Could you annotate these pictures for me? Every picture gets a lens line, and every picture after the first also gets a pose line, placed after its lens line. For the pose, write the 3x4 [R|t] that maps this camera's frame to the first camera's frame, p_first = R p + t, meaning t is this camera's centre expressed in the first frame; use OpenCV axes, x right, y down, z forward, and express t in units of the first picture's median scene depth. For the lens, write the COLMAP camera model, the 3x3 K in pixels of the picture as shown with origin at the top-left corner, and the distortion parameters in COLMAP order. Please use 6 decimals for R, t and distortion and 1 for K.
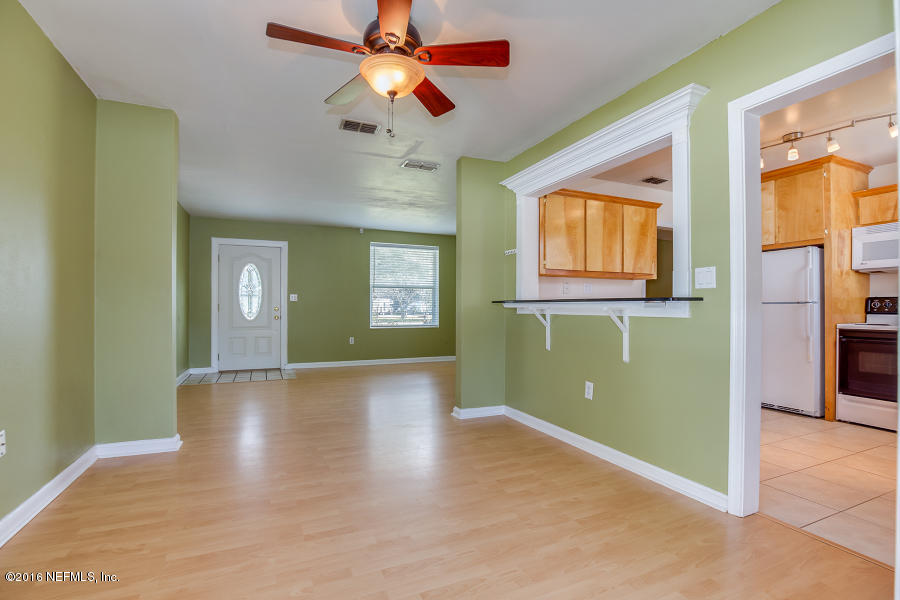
lens RADIAL K [[421.0, 0, 451.3], [0, 421.0, 303.3], [0, 0, 1]] dist [-0.025757, 0.006074]
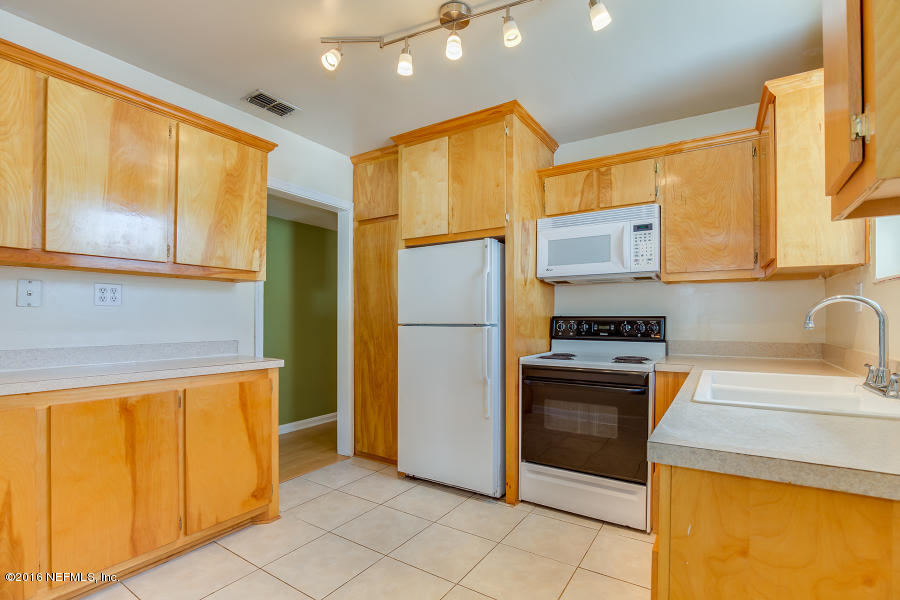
lens RADIAL K [[424.8, 0, 451.0], [0, 424.8, 314.5], [0, 0, 1]] dist [-0.003301, -0.000704]
pose [[0.840285, 0.002022, 0.542142, 0.454693], [-0.002191, 0.999998, -0.000335, -0.018048], [-0.542141, -0.000906, 0.840287, 0.470932]]
